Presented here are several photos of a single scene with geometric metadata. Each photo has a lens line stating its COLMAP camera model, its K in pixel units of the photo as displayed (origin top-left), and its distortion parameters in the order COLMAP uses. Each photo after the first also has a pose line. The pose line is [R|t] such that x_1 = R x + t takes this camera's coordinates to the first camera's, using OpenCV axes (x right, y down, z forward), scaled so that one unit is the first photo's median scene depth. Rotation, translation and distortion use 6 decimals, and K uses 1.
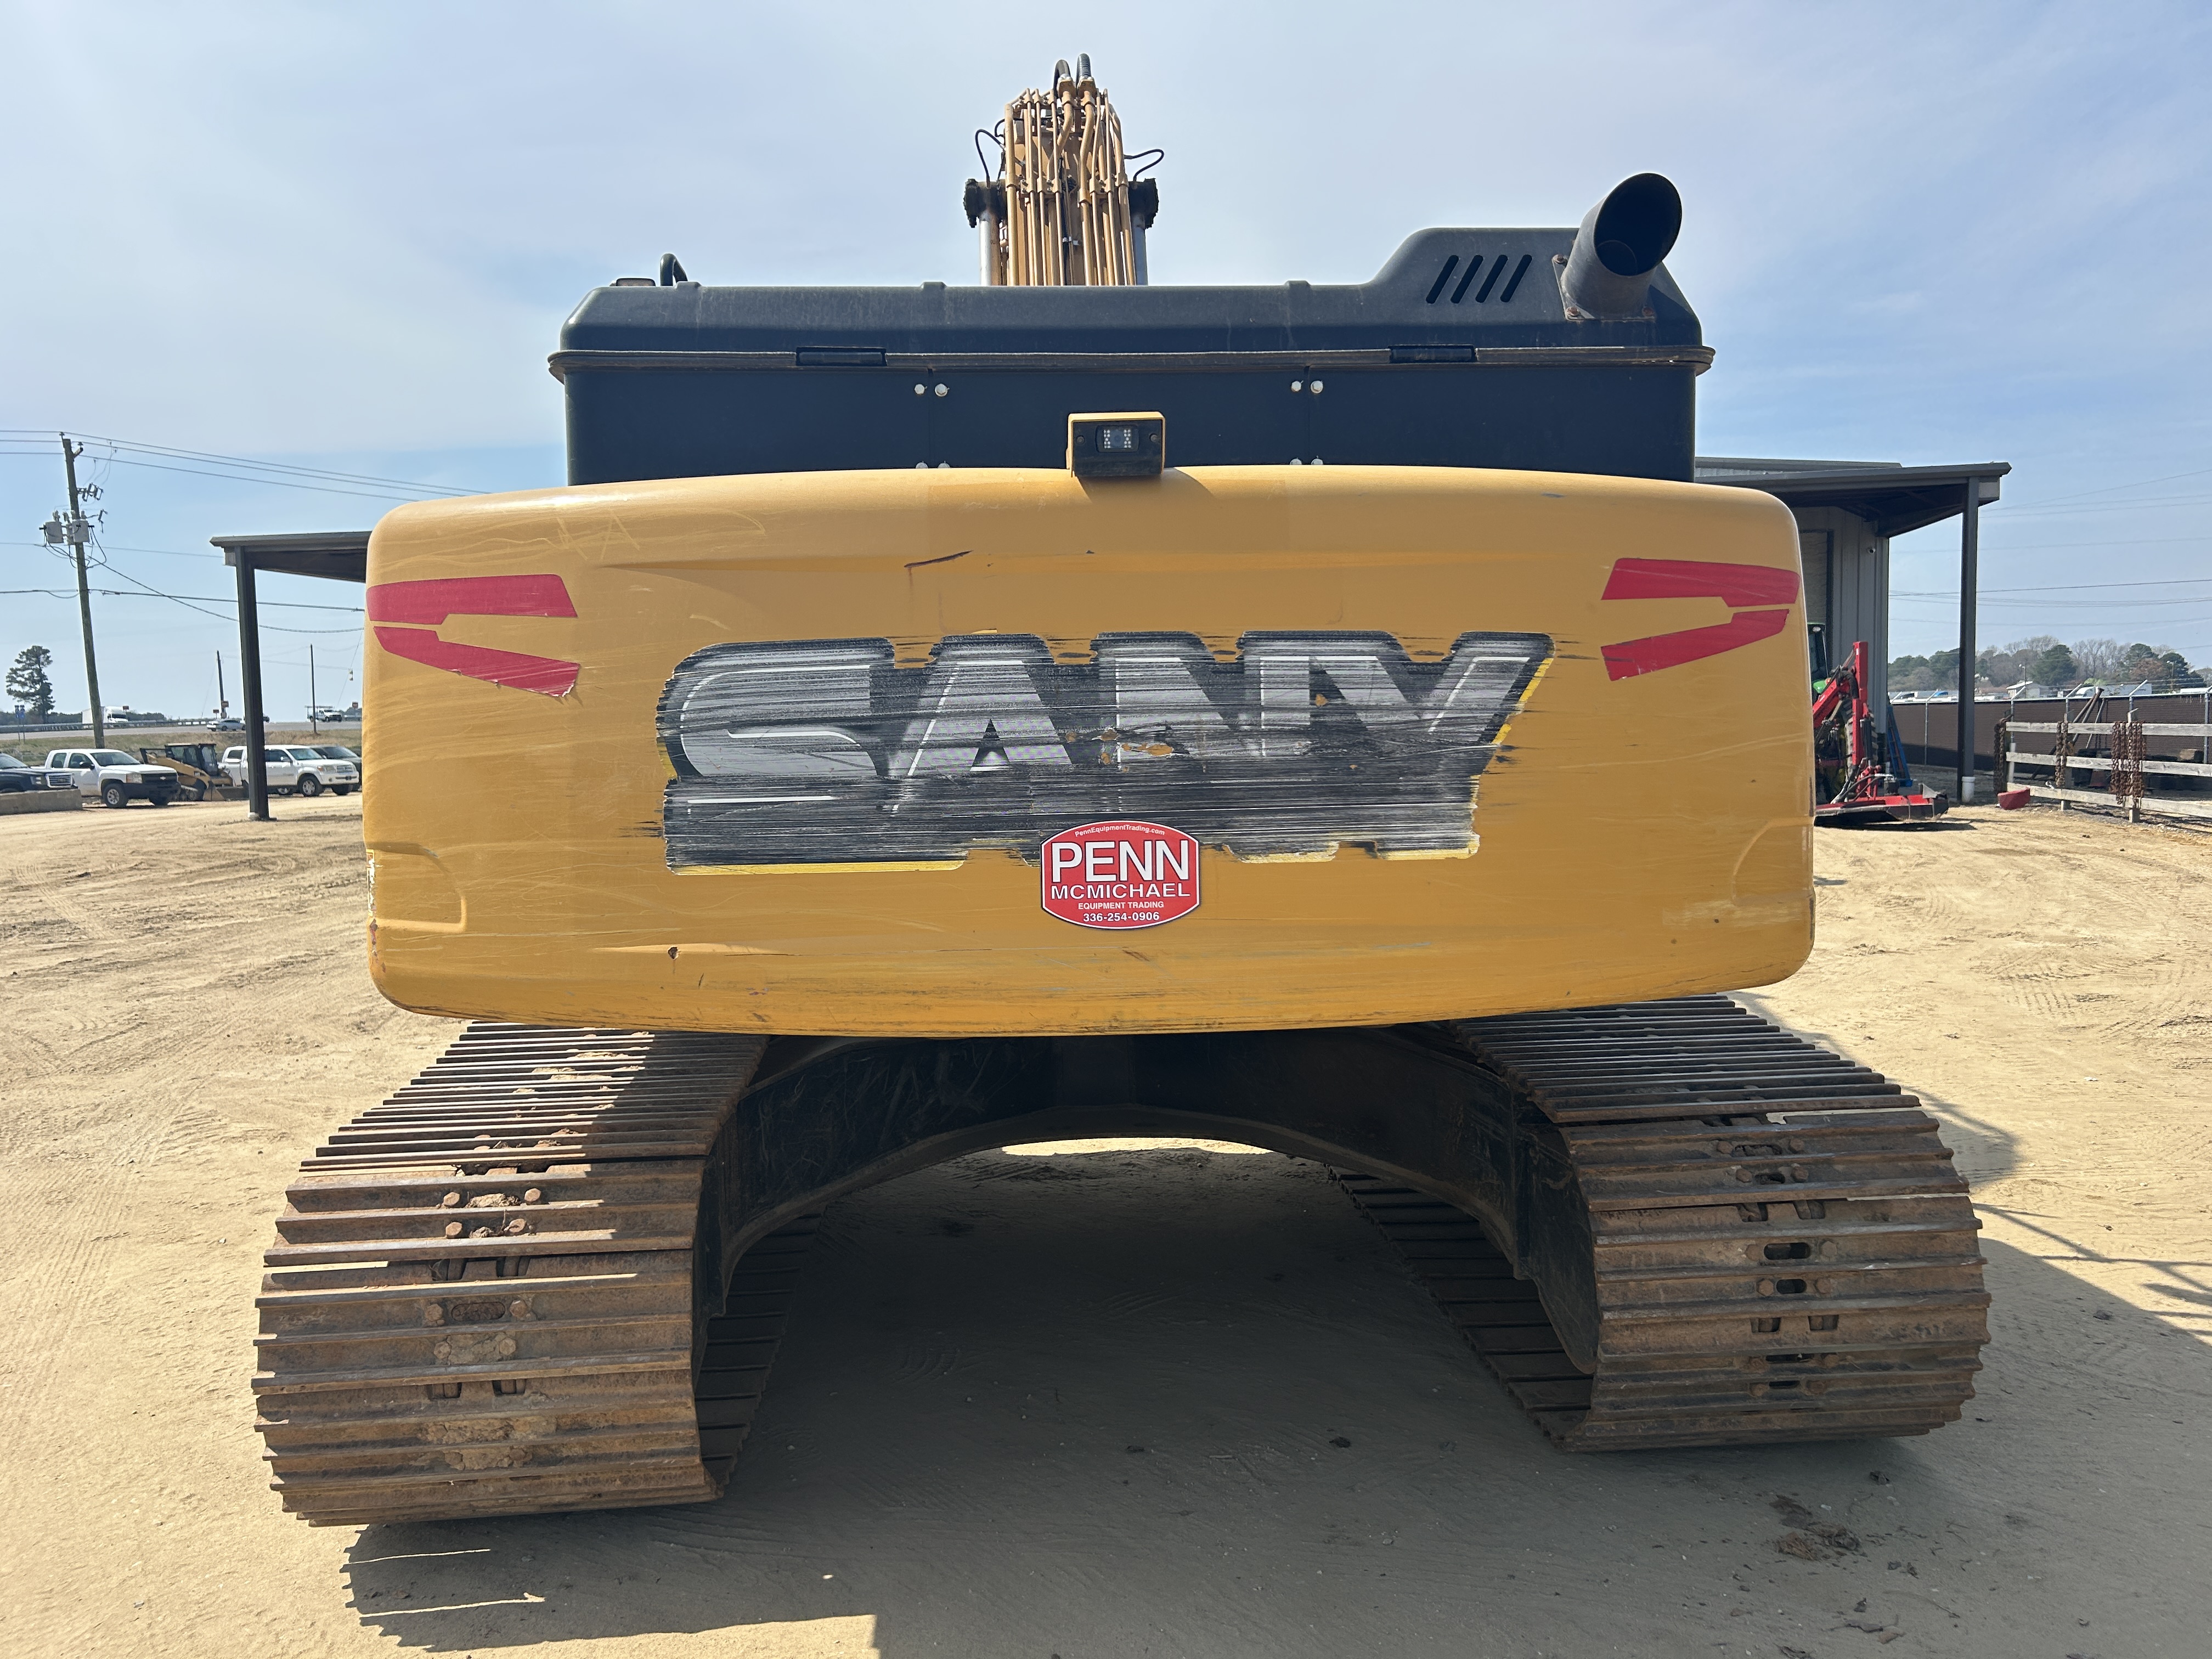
lens RADIAL K [[1692.2, 0, 1098.9], [0, 1692.2, 824.4], [0, 0, 1]] dist [0.047535, -0.052961]
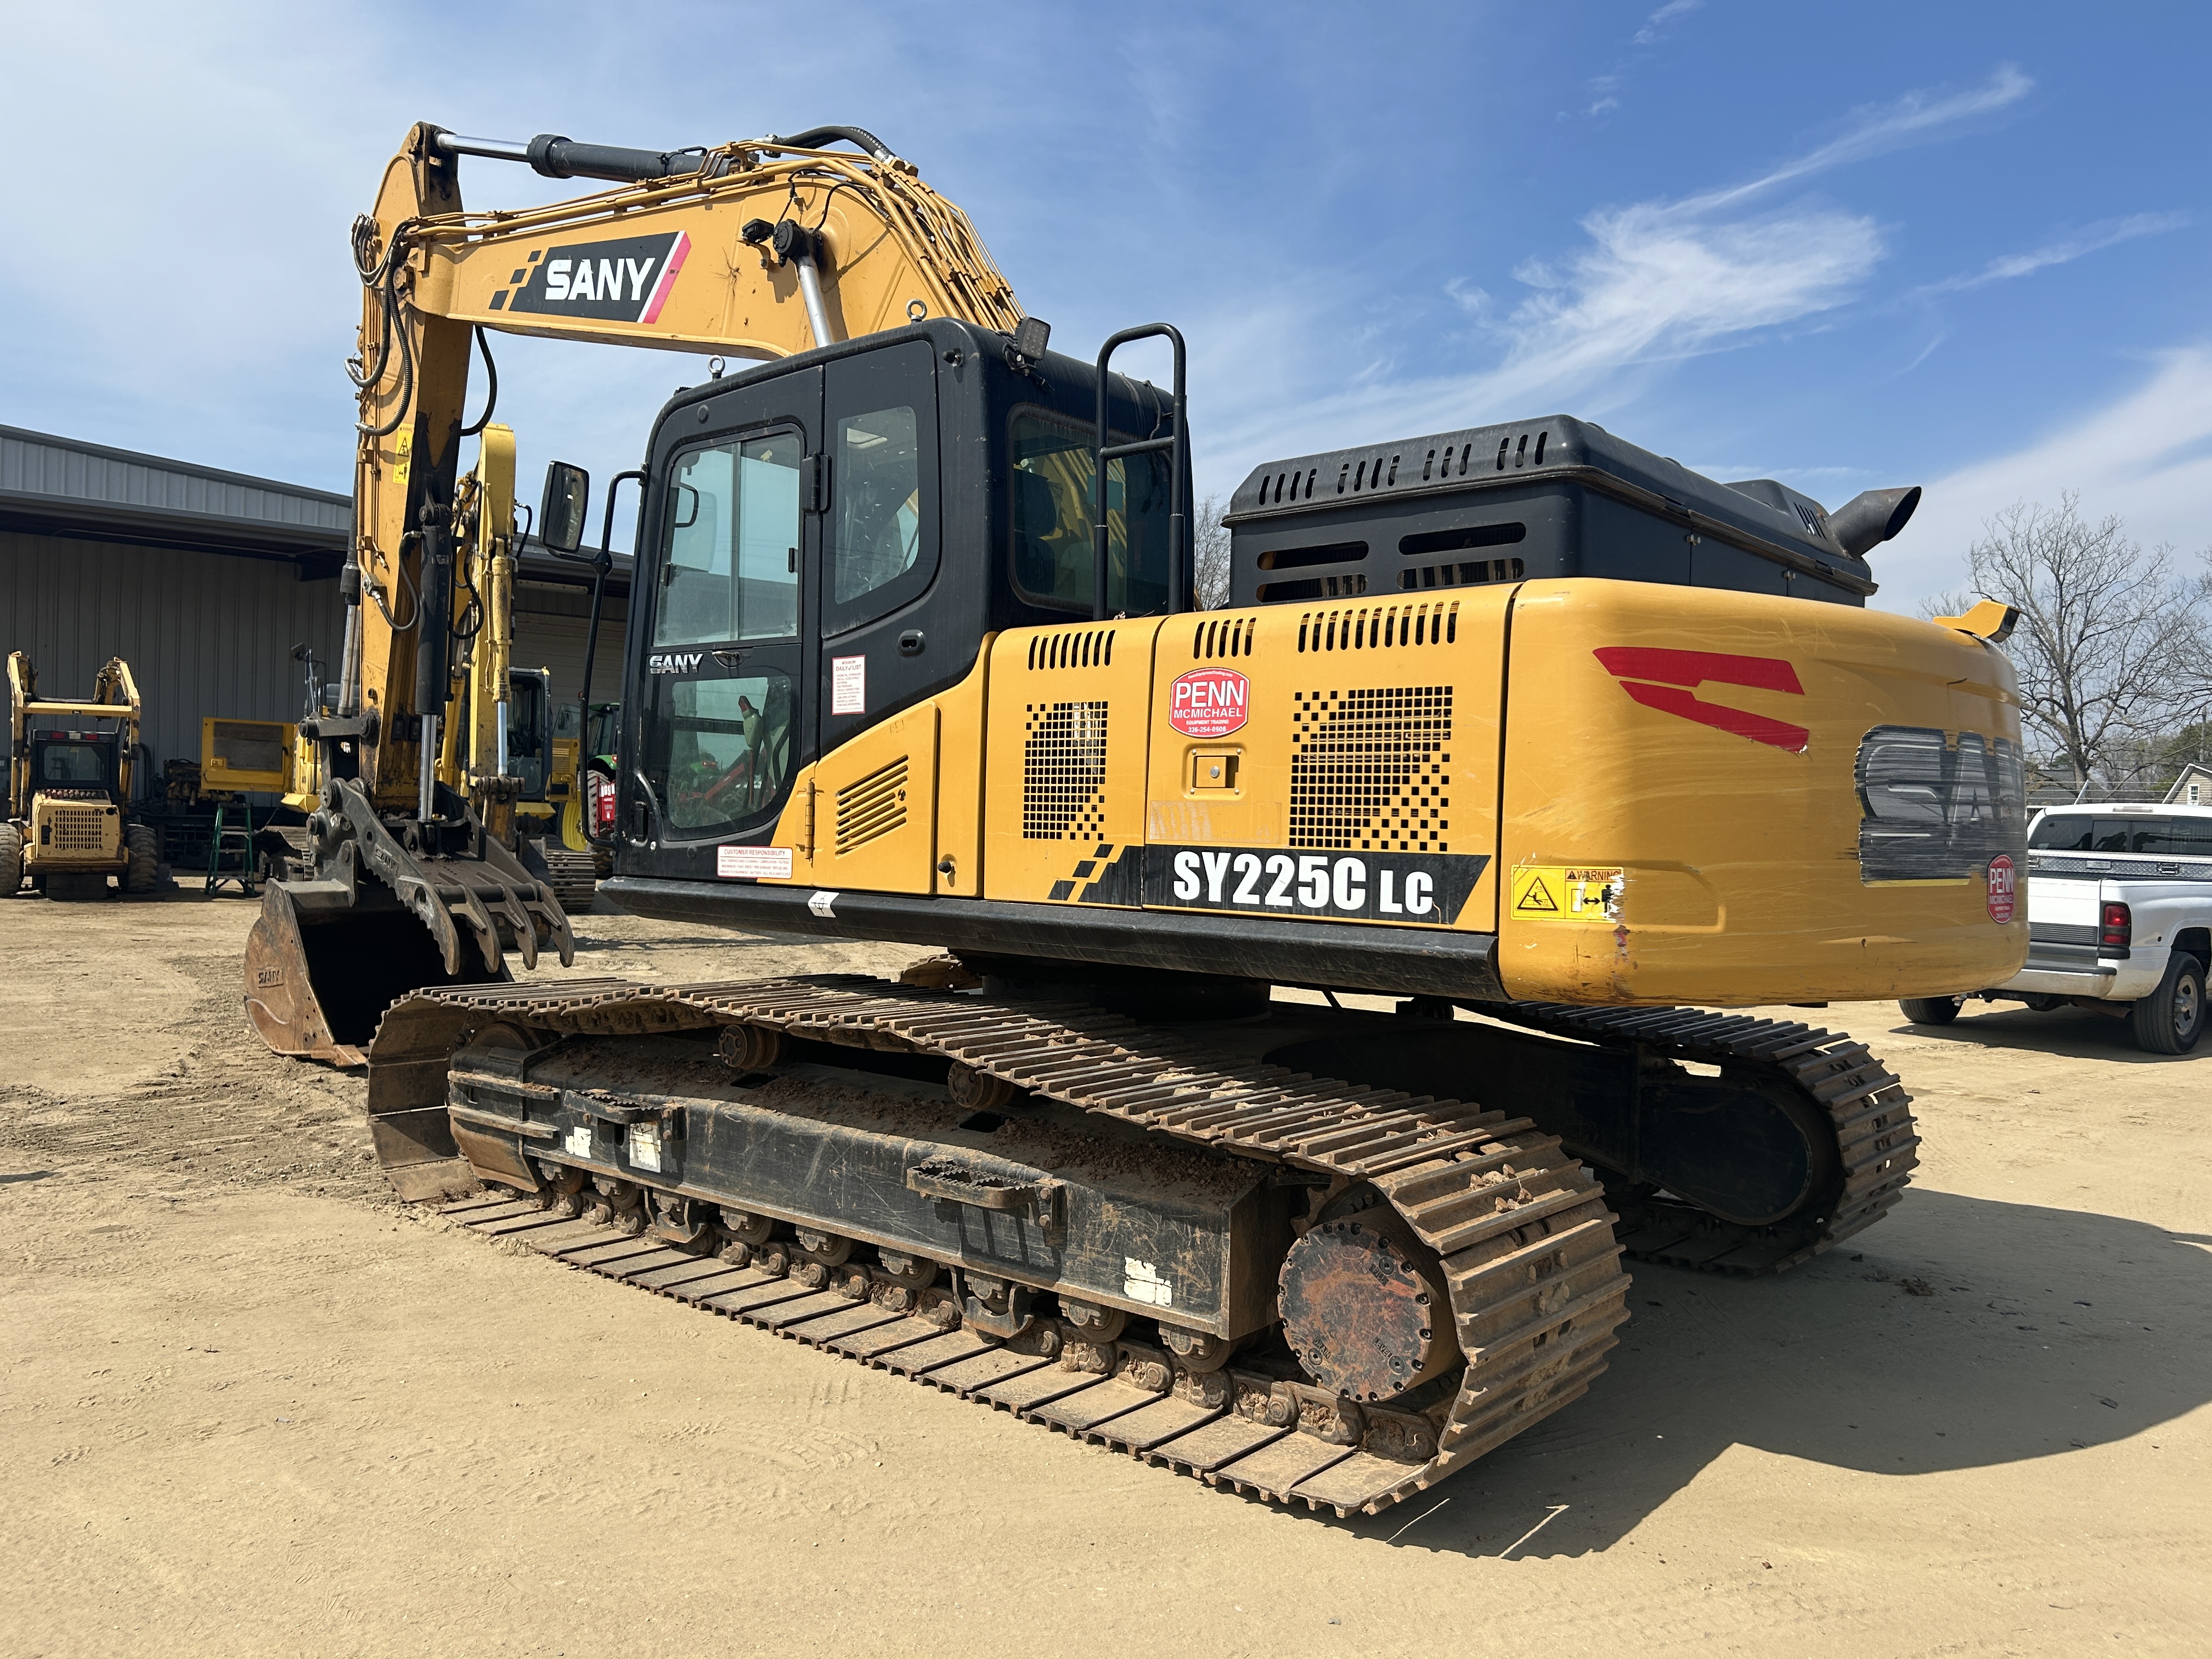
lens RADIAL K [[1692.2, 0, 1138.2], [0, 1692.2, 842.2], [0, 0, 1]] dist [0.047535, -0.052961]
pose [[0.682661, 0.028972, 0.730161, -1.632836], [-0.003348, 0.999327, -0.036522, 0.044820], [-0.730728, 0.022487, 0.682299, 0.464994]]
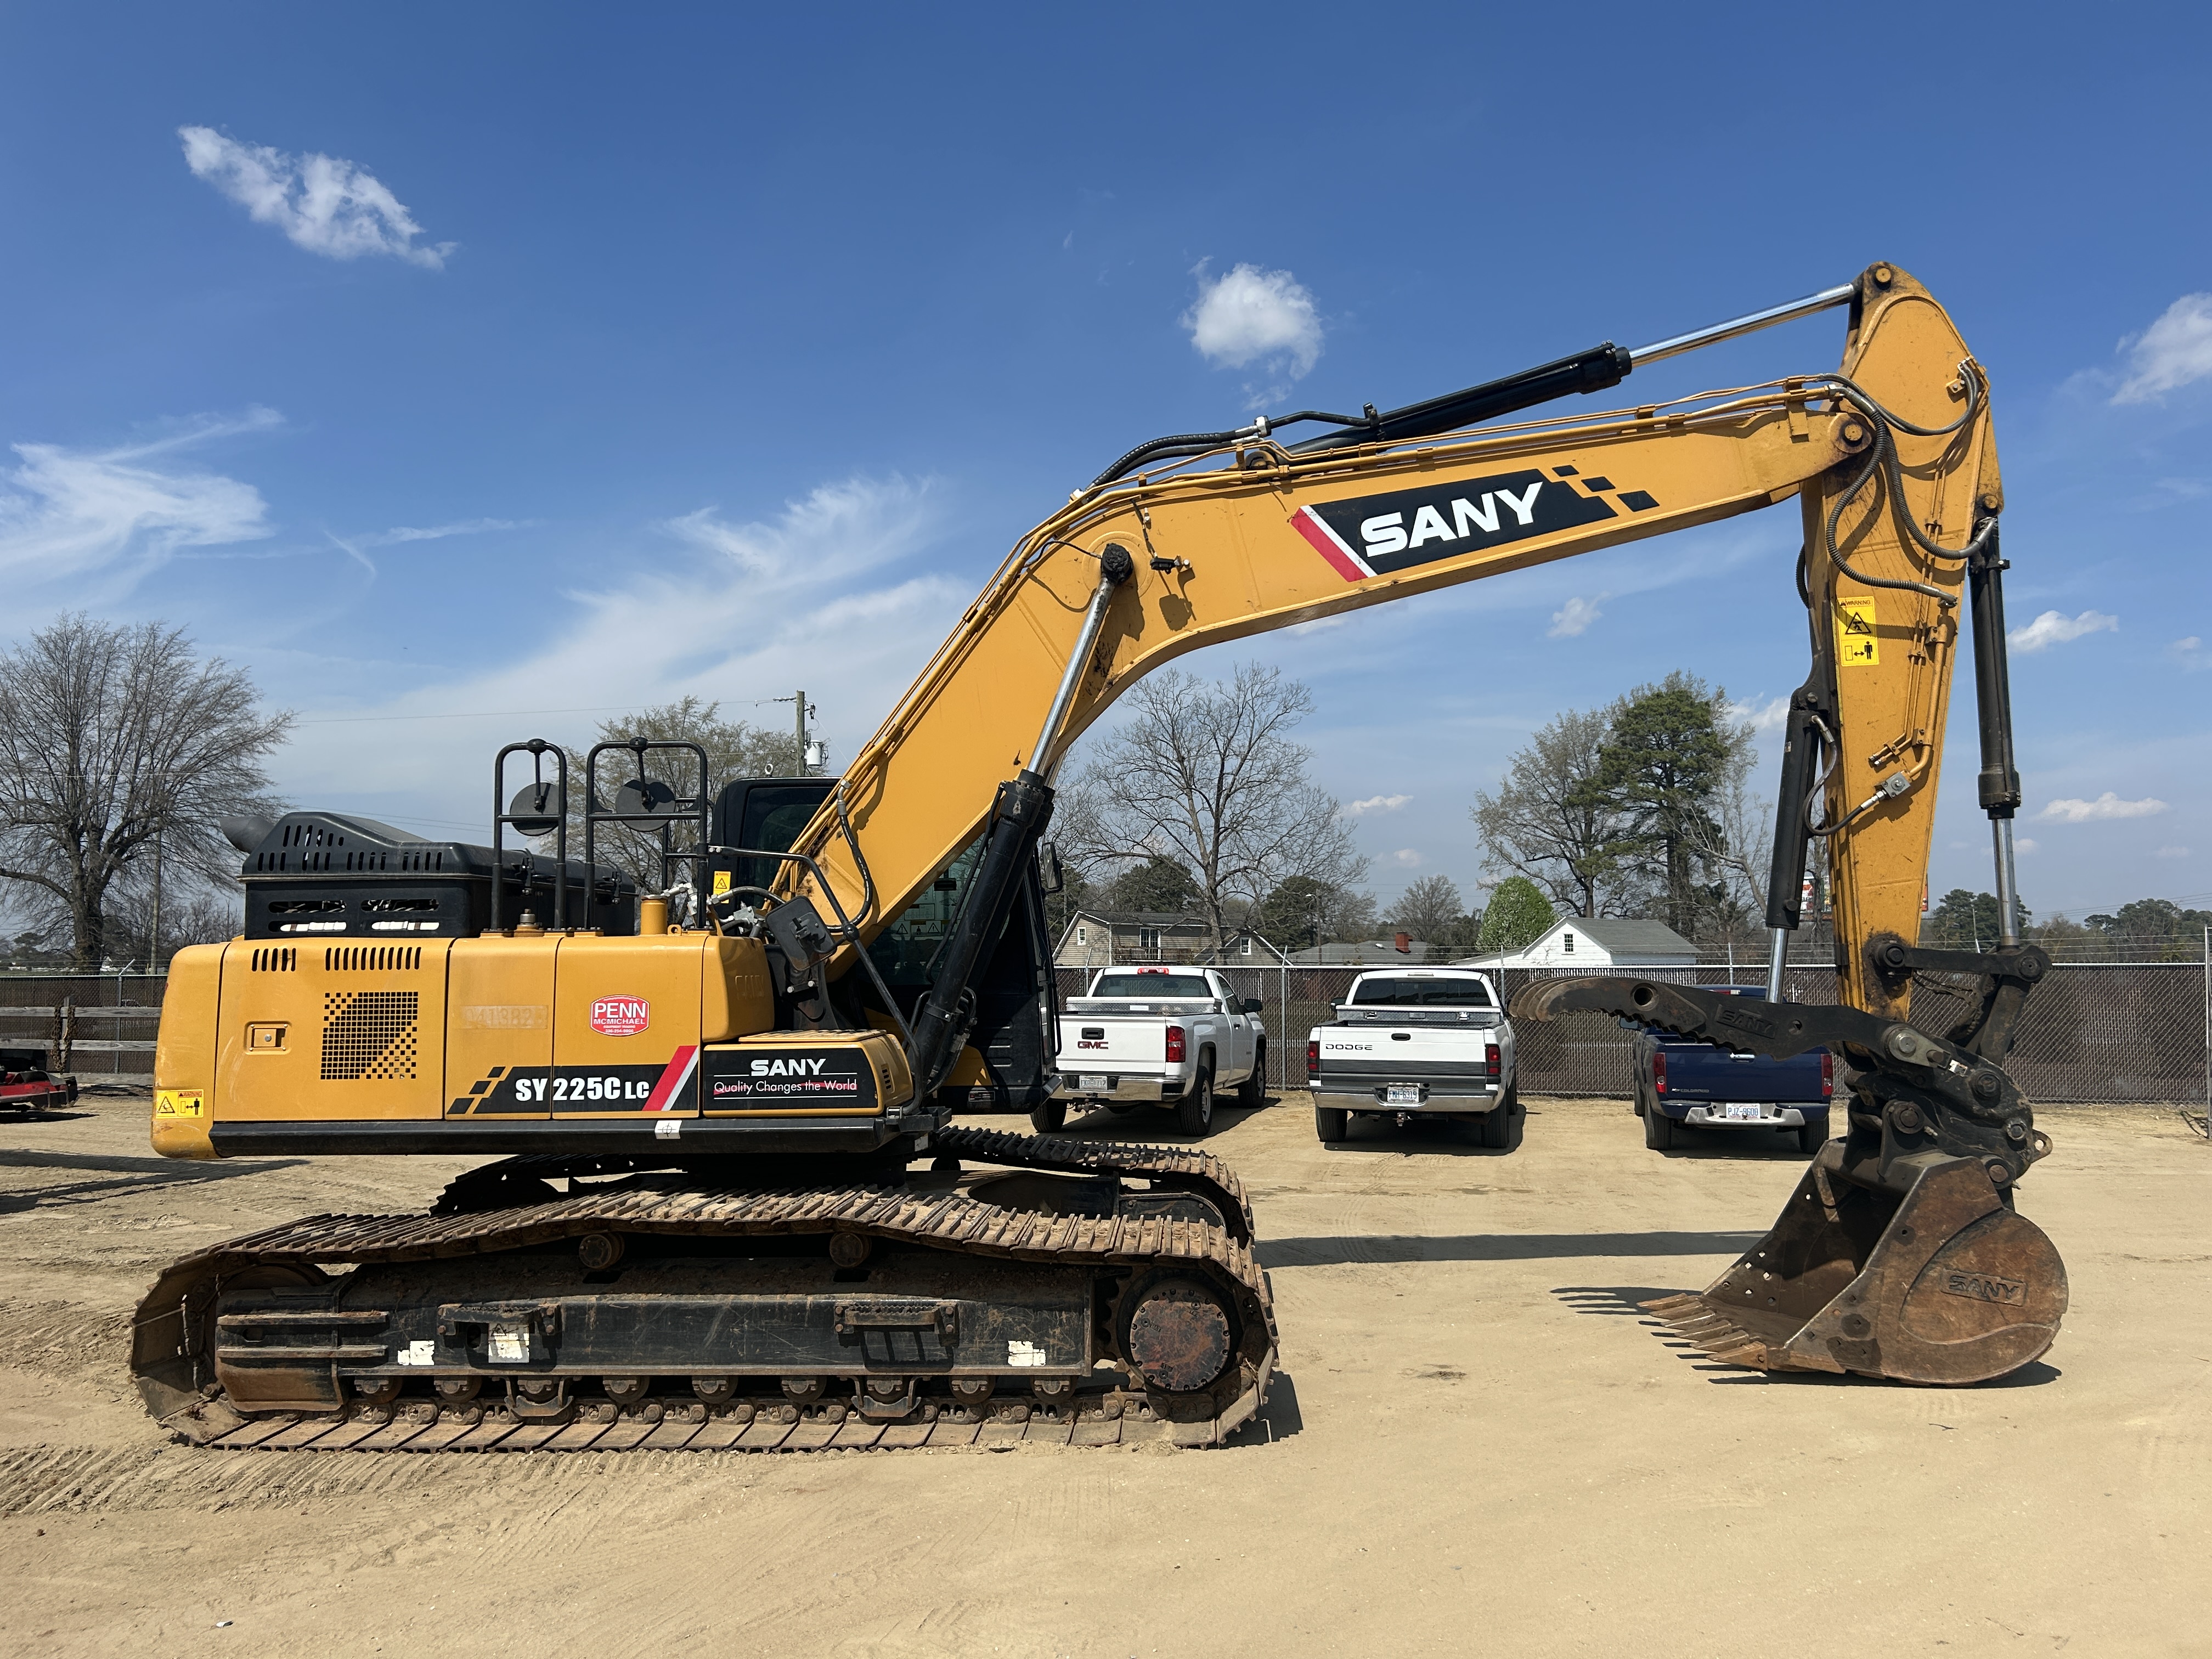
lens RADIAL K [[1692.2, 0, 1119.6], [0, 1692.2, 826.8], [0, 0, 1]] dist [0.047535, -0.052961]
pose [[0.121581, 0.103208, 0.987201, -3.007961], [0.056915, 0.992218, -0.110742, -0.094265], [-0.990948, 0.069651, 0.114761, 1.042314]]
